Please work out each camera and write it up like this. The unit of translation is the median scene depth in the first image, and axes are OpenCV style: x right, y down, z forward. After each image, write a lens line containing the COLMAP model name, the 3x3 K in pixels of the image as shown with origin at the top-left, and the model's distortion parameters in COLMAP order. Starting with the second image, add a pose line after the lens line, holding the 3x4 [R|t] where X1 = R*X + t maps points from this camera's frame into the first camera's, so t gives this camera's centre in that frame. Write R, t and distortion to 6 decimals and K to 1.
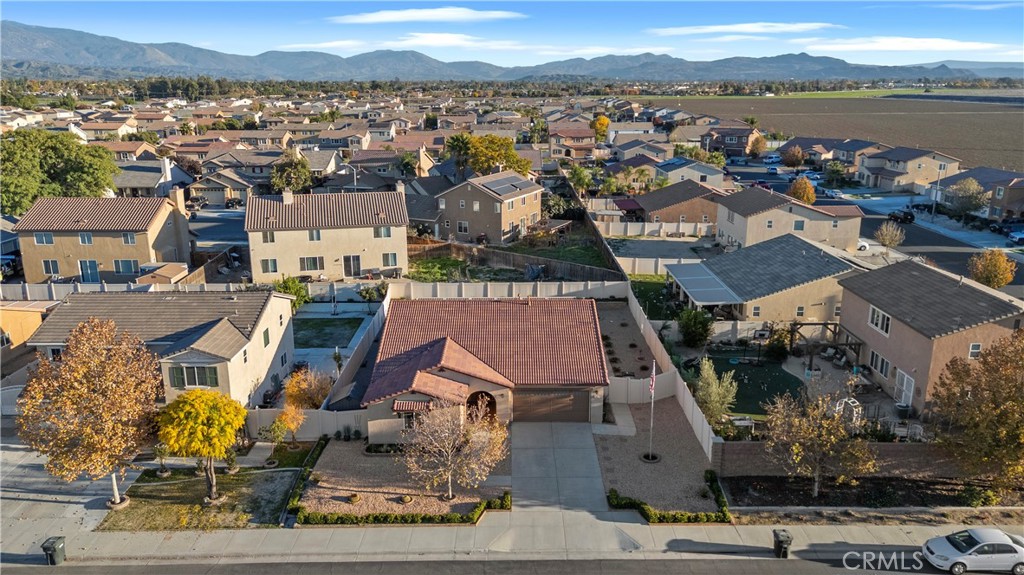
lens RADIAL K [[751.9, 0, 512.0], [0, 751.9, 288.3], [0, 0, 1]] dist [0.080985, -0.067140]
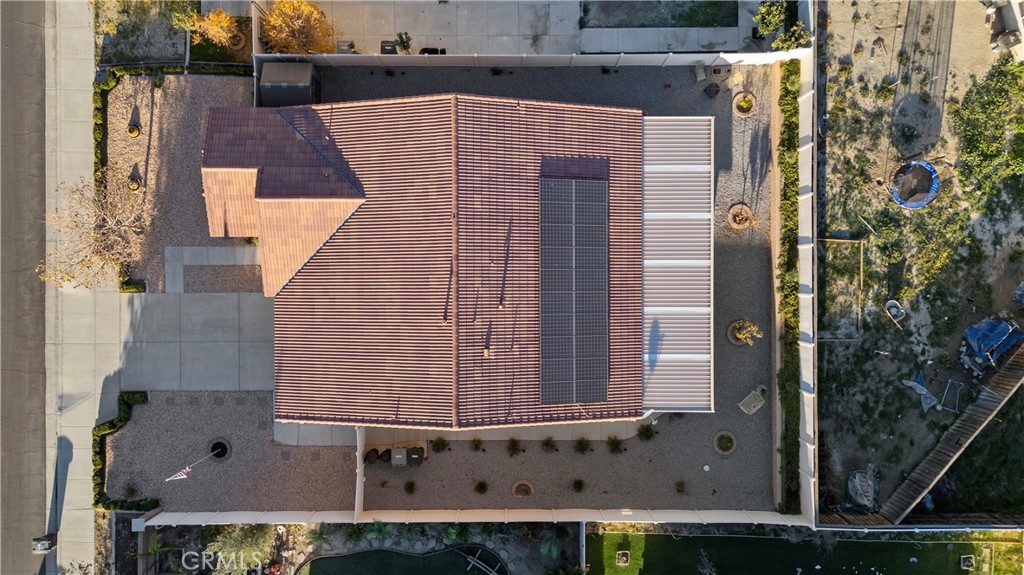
lens RADIAL K [[751.9, 0, 511.2], [0, 751.9, 288.9], [0, 0, 1]] dist [0.080985, -0.067140]
pose [[0.001162, 0.999998, 0.001459, -0.006633], [-0.268102, -0.001094, 0.963390, -0.793904], [0.963390, -0.001510, 0.268101, 1.199390]]
